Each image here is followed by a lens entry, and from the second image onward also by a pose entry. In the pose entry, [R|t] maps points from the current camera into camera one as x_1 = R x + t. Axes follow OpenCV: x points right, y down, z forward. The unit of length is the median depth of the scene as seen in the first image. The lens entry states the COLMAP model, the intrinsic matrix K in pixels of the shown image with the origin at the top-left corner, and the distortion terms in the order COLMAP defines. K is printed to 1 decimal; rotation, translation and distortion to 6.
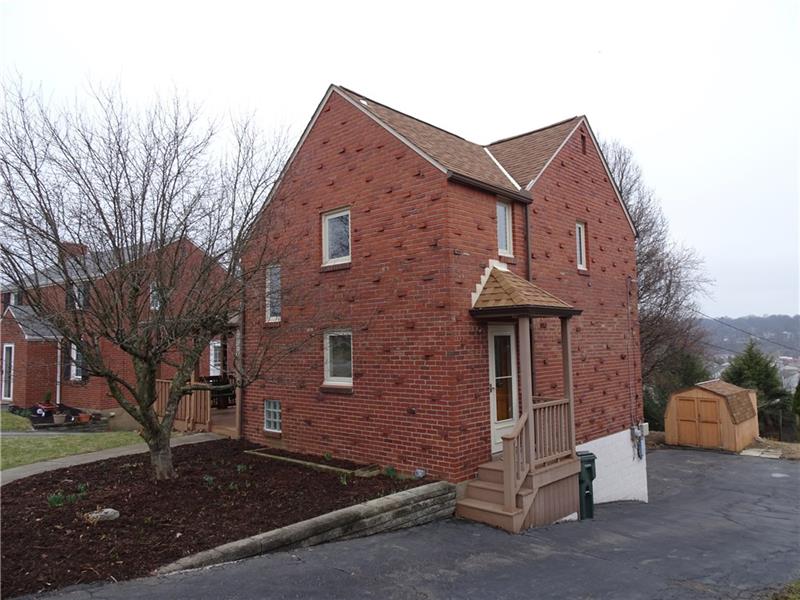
lens RADIAL K [[564.6, 0, 398.4], [0, 564.6, 300.3], [0, 0, 1]] dist [0.012642, 0.004039]
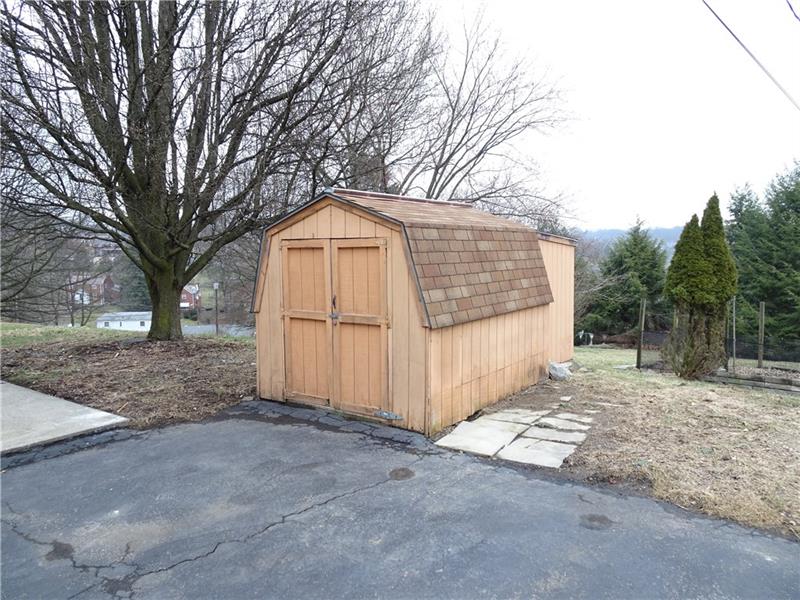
lens RADIAL K [[564.6, 0, 400.8], [0, 564.6, 300.5], [0, 0, 1]] dist [0.012642, 0.004039]
pose [[0.991534, -0.004622, 0.129769, 0.493321], [-0.015776, 0.987674, 0.155726, 0.148947], [-0.128889, -0.156455, 0.979239, 0.680366]]
